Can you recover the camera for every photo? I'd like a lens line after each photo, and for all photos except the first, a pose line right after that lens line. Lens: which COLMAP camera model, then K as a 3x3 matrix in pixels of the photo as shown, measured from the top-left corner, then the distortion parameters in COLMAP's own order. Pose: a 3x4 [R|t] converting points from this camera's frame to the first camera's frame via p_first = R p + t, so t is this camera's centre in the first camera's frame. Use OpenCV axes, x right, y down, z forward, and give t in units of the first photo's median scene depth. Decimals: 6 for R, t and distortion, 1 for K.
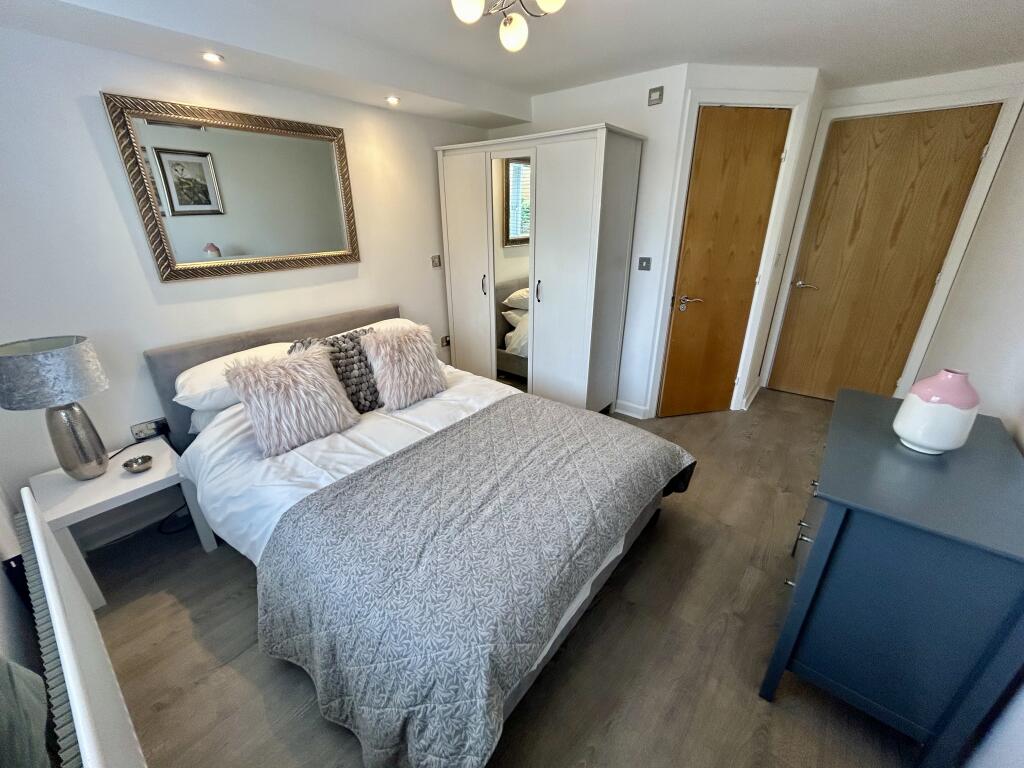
lens RADIAL K [[414.1, 0, 510.5], [0, 414.1, 387.0], [0, 0, 1]] dist [-0.001314, 0.000268]
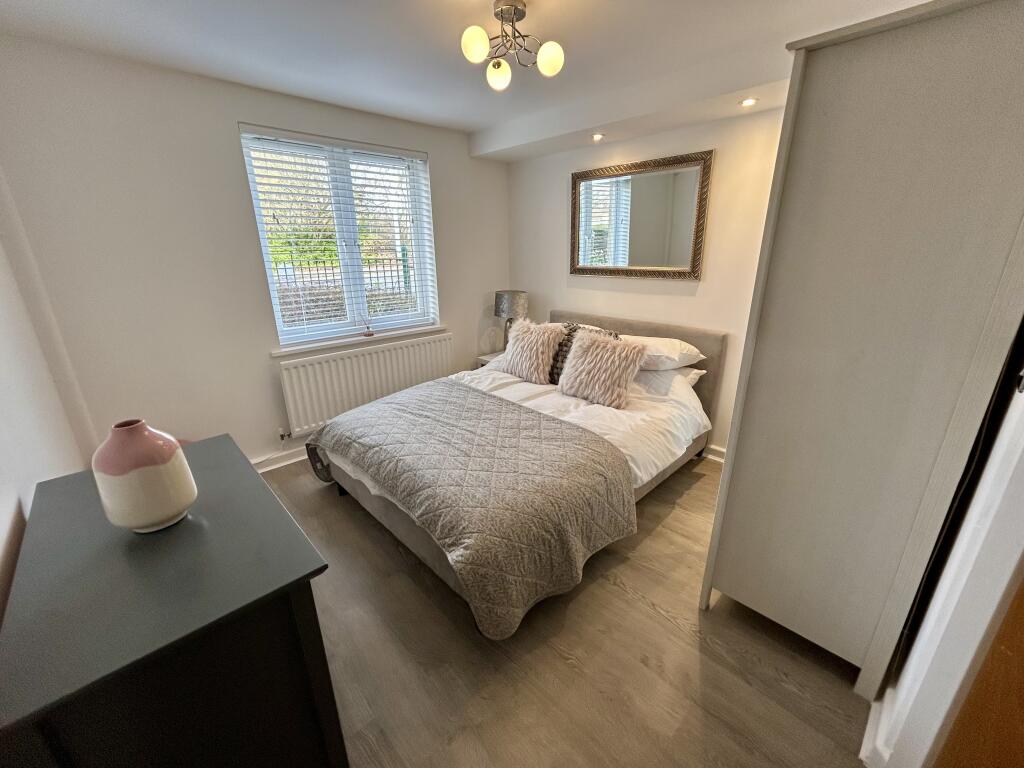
lens RADIAL K [[414.1, 0, 510.5], [0, 414.1, 387.0], [0, 0, 1]] dist [-0.001314, 0.000268]
pose [[-0.130376, 0.329474, -0.935120, 0.876959], [-0.368362, 0.859561, 0.354210, -0.333144], [0.920495, 0.390643, 0.009299, 0.841483]]
